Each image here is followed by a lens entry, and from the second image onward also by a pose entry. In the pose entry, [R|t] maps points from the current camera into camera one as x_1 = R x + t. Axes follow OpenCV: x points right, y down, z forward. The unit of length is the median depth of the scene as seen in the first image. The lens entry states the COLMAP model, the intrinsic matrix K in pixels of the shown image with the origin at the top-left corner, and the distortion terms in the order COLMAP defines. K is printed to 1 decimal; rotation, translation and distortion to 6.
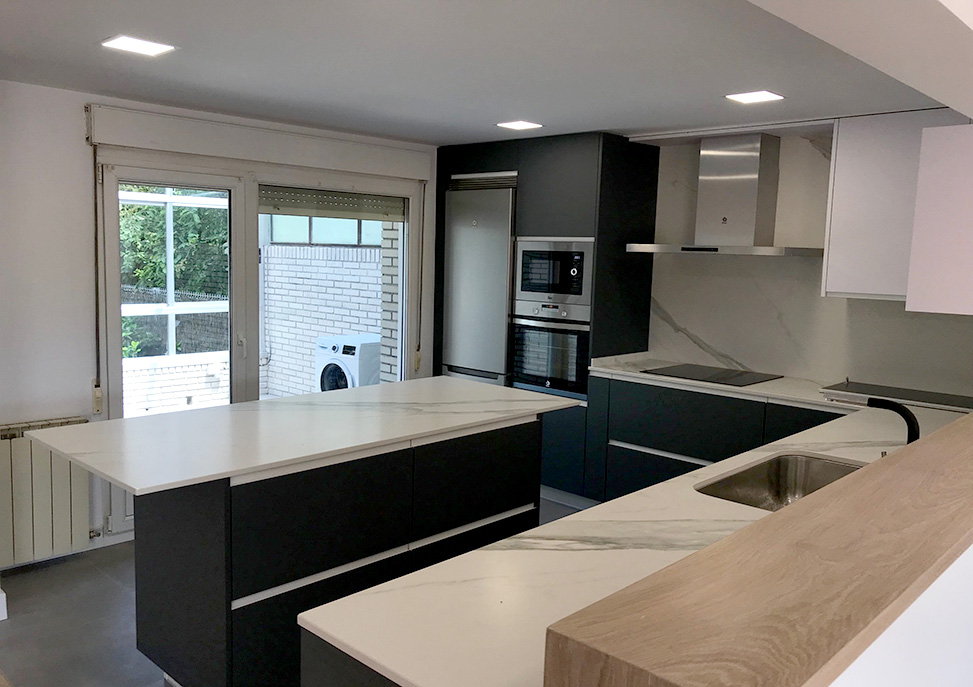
lens RADIAL K [[794.5, 0, 486.5], [0, 794.5, 343.5], [0, 0, 1]] dist [0.137011, -0.326559]
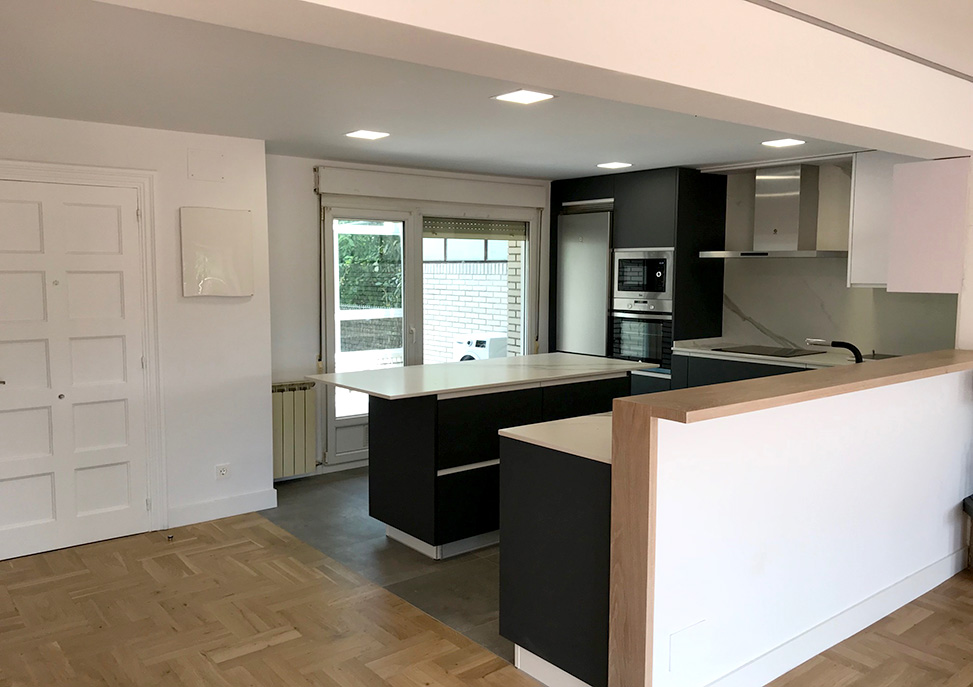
lens RADIAL K [[794.5, 0, 486.5], [0, 794.5, 343.5], [0, 0, 1]] dist [0.137011, -0.326559]
pose [[0.991014, -0.012092, -0.133207, 0.003671], [0.009168, 0.999704, -0.022544, 0.046093], [0.133440, 0.021120, 0.990832, -0.302495]]
